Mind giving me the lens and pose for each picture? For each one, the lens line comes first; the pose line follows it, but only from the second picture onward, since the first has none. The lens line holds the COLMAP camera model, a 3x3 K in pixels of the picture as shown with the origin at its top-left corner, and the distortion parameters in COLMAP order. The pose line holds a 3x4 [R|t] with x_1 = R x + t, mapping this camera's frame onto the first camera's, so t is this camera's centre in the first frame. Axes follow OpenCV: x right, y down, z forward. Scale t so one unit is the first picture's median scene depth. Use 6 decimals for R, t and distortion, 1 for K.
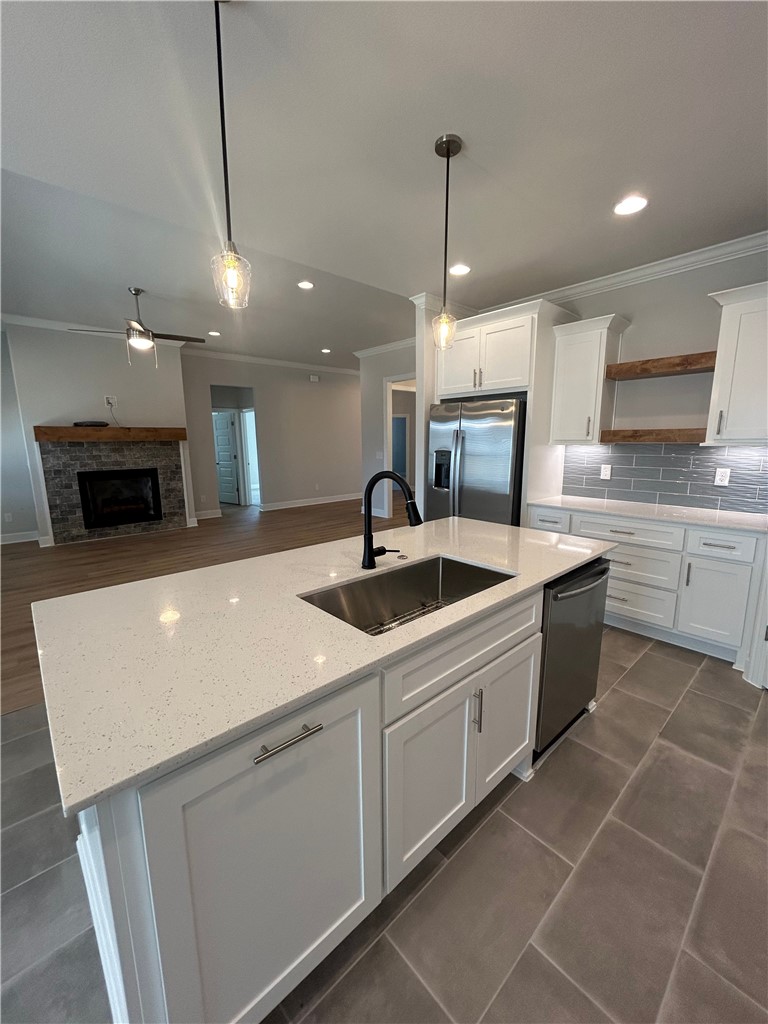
lens RADIAL K [[411.6, 0, 385.0], [0, 411.6, 512.4], [0, 0, 1]] dist [-0.000935, 0.000673]
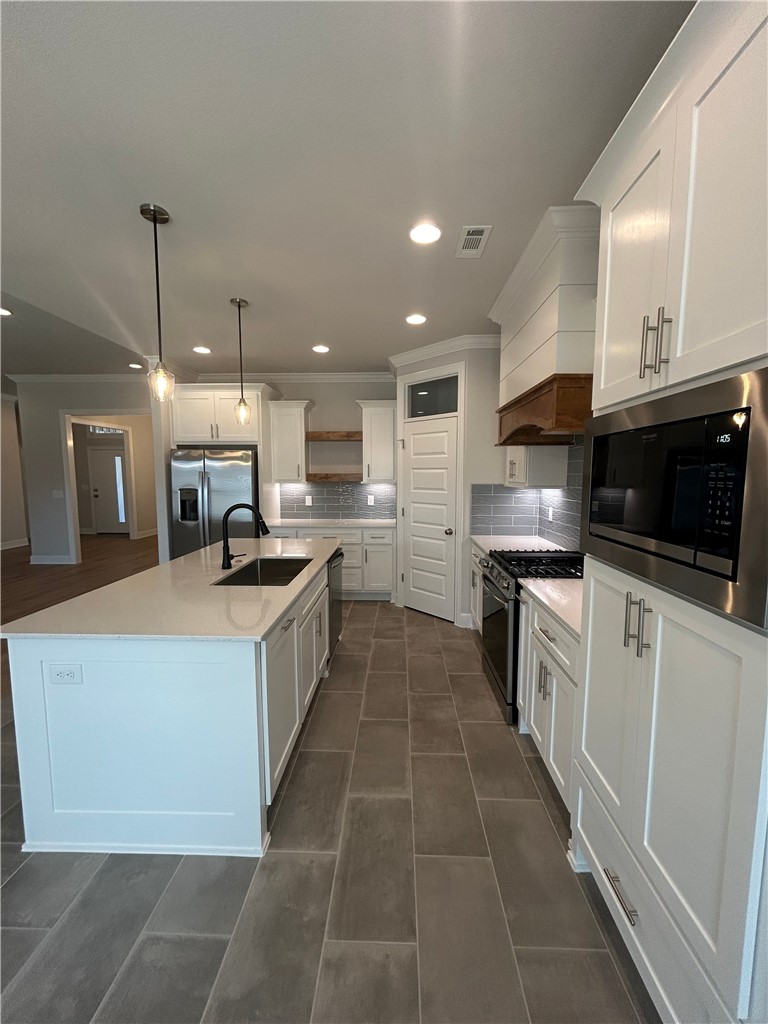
lens RADIAL K [[411.6, 0, 381.9], [0, 411.6, 511.2], [0, 0, 1]] dist [-0.000935, 0.000673]
pose [[0.703780, -0.059111, 0.707954, -0.313928], [0.118786, 0.992295, -0.035233, 0.021536], [-0.700416, 0.108892, 0.705379, -0.215423]]
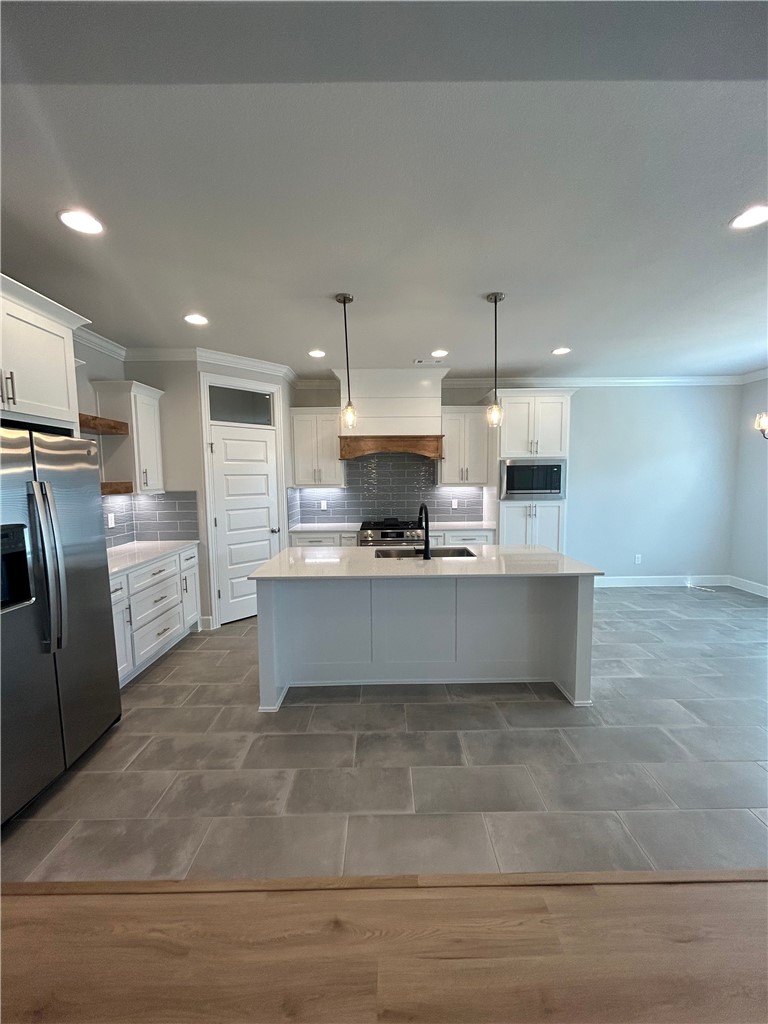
lens RADIAL K [[411.6, 0, 385.7], [0, 411.6, 514.0], [0, 0, 1]] dist [-0.000935, 0.000673]
pose [[-0.744994, -0.046840, 0.665425, -0.485512], [0.133029, 0.967063, 0.217009, -0.208266], [-0.653672, 0.250191, -0.714225, 1.055224]]
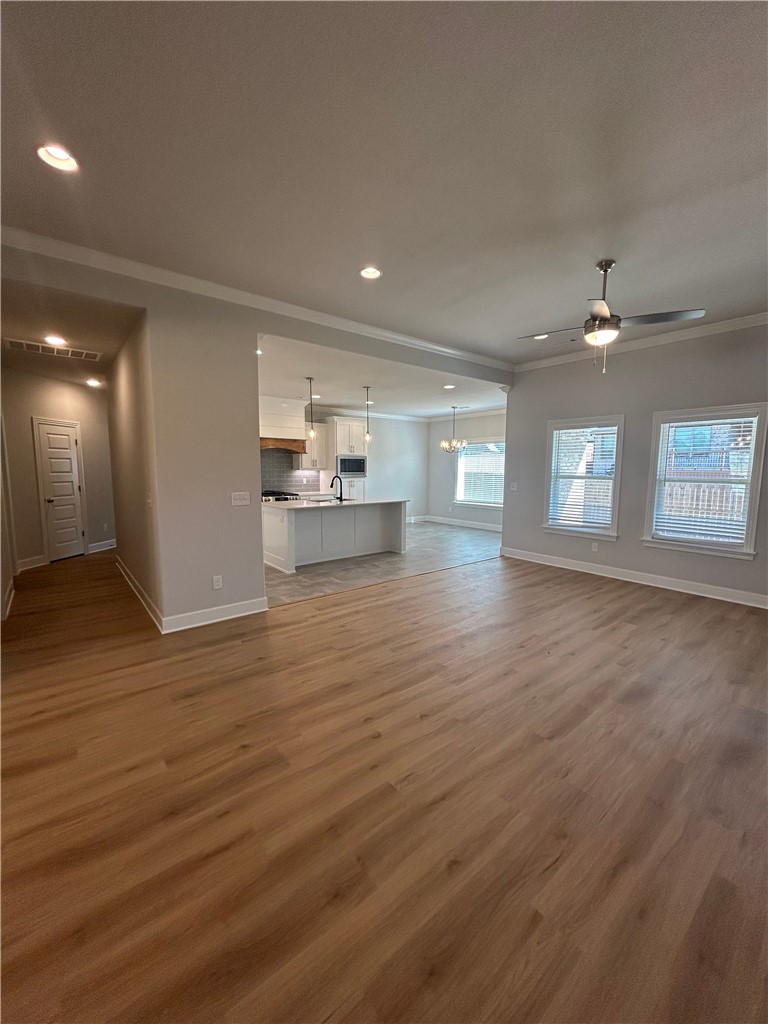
lens RADIAL K [[411.6, 0, 388.2], [0, 411.6, 511.1], [0, 0, 1]] dist [-0.000935, 0.000673]
pose [[-0.998718, -0.004595, 0.050401, -0.302566], [0.009630, 0.960420, 0.278391, -0.377667], [-0.049686, 0.278519, -0.959145, 2.108459]]
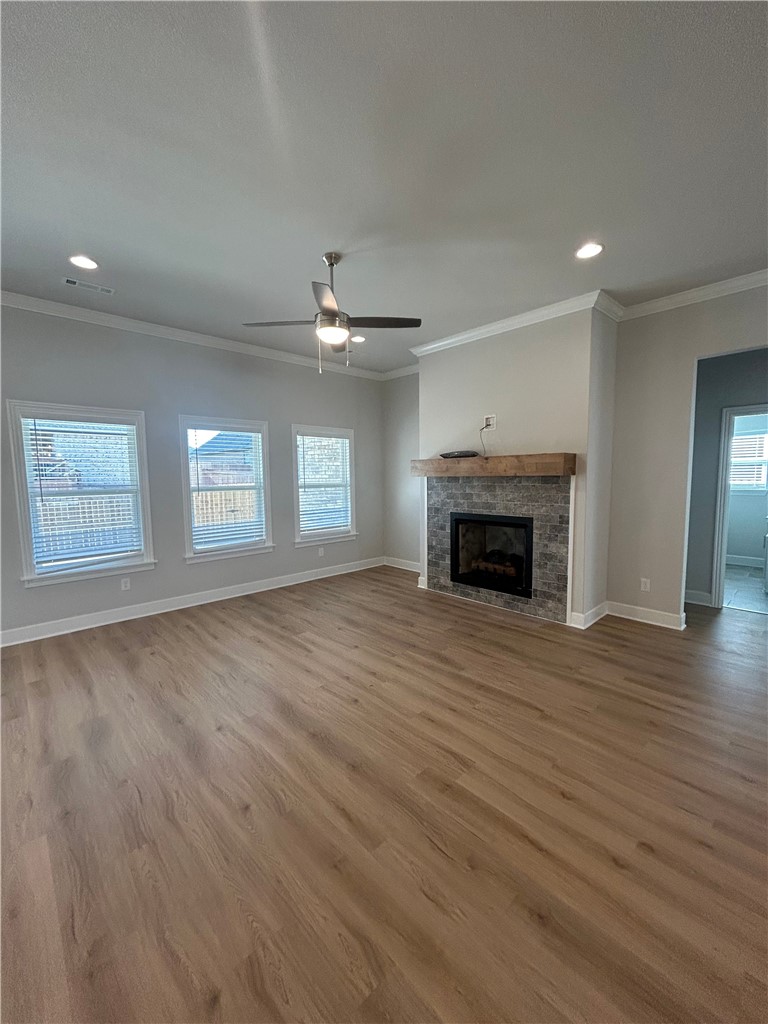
lens RADIAL K [[411.6, 0, 384.6], [0, 411.6, 512.4], [0, 0, 1]] dist [-0.000935, 0.000673]
pose [[0.019071, 0.098994, -0.994905, 0.126177], [-0.162552, 0.982154, 0.094609, -0.240186], [0.986516, 0.159920, 0.034822, 1.296953]]
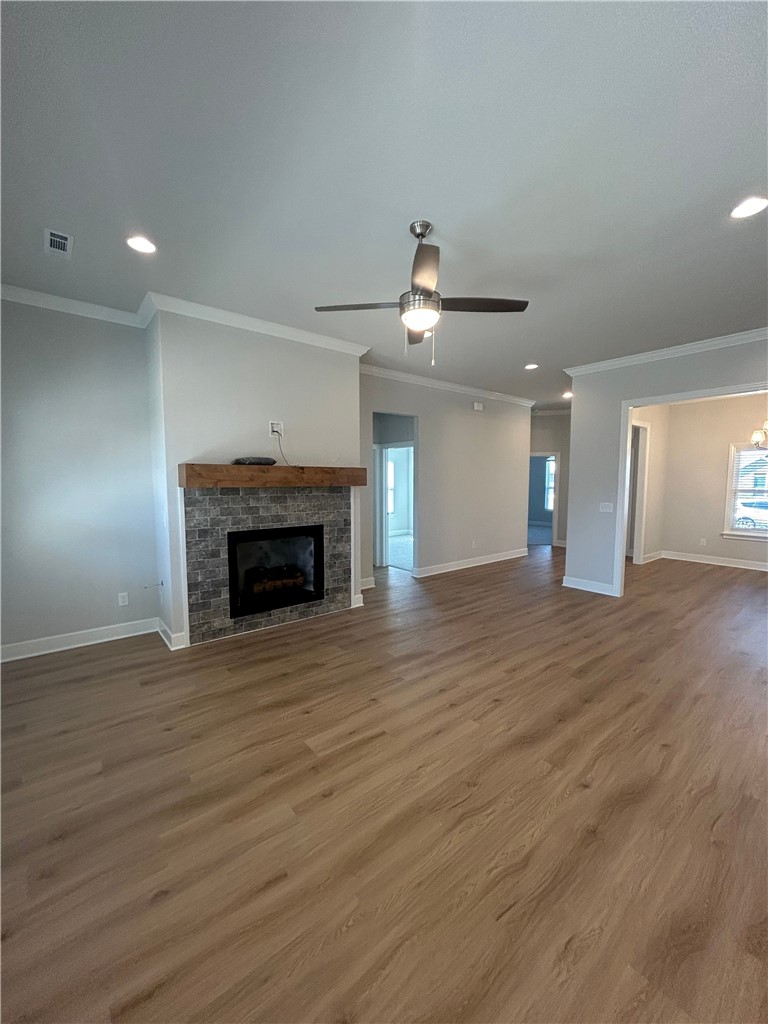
lens RADIAL K [[411.6, 0, 387.4], [0, 411.6, 512.5], [0, 0, 1]] dist [-0.000935, 0.000673]
pose [[0.998678, 0.012645, -0.049831, -0.711112], [-0.017370, 0.995274, -0.095542, -0.109993], [0.048388, 0.096282, 0.994177, 0.543389]]
